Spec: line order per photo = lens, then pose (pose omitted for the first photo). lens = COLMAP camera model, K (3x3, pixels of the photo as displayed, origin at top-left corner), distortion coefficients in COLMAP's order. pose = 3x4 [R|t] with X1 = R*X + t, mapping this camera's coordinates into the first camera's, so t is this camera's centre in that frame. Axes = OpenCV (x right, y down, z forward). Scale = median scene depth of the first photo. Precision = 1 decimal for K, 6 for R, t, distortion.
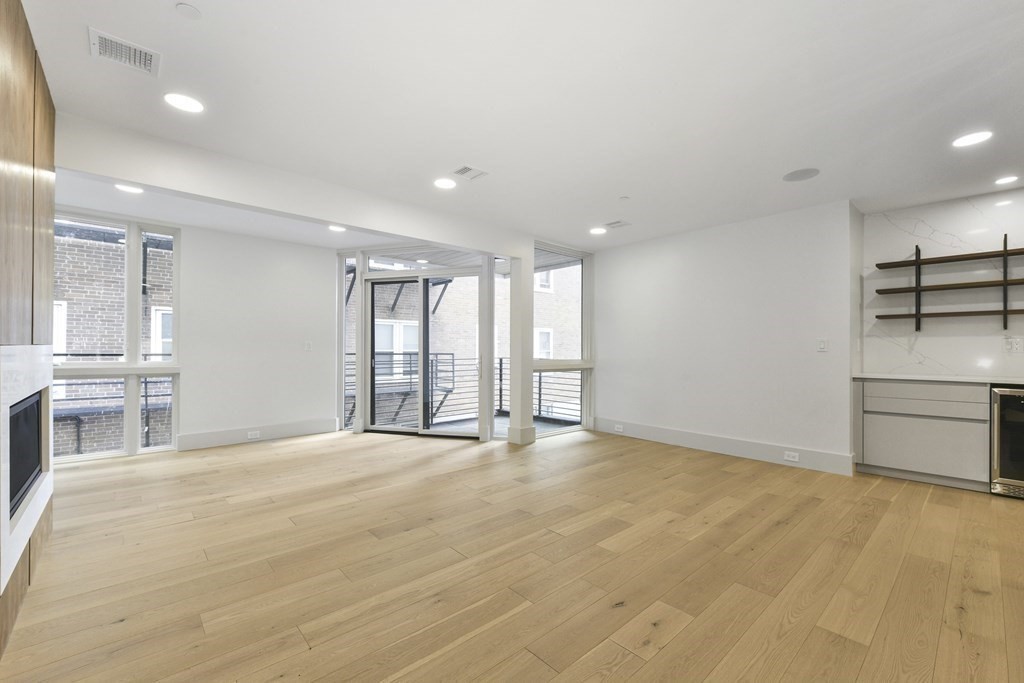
lens RADIAL K [[436.8, 0, 512.3], [0, 436.8, 346.7], [0, 0, 1]] dist [-0.003467, -0.000104]
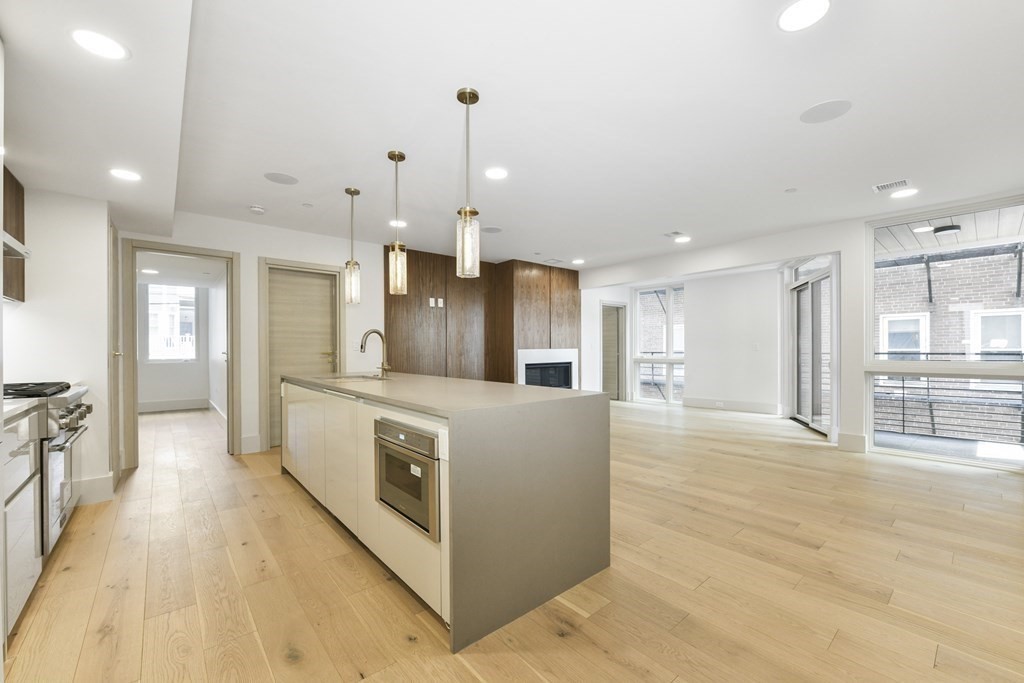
lens RADIAL K [[413.0, 0, 513.2], [0, 413.0, 348.9], [0, 0, 1]] dist [0.000501, 0.000000]
pose [[-0.039912, -0.005709, -0.999187, 1.407299], [0.012107, 0.999908, -0.006196, 0.007304], [0.999130, -0.012345, -0.039839, 0.506130]]
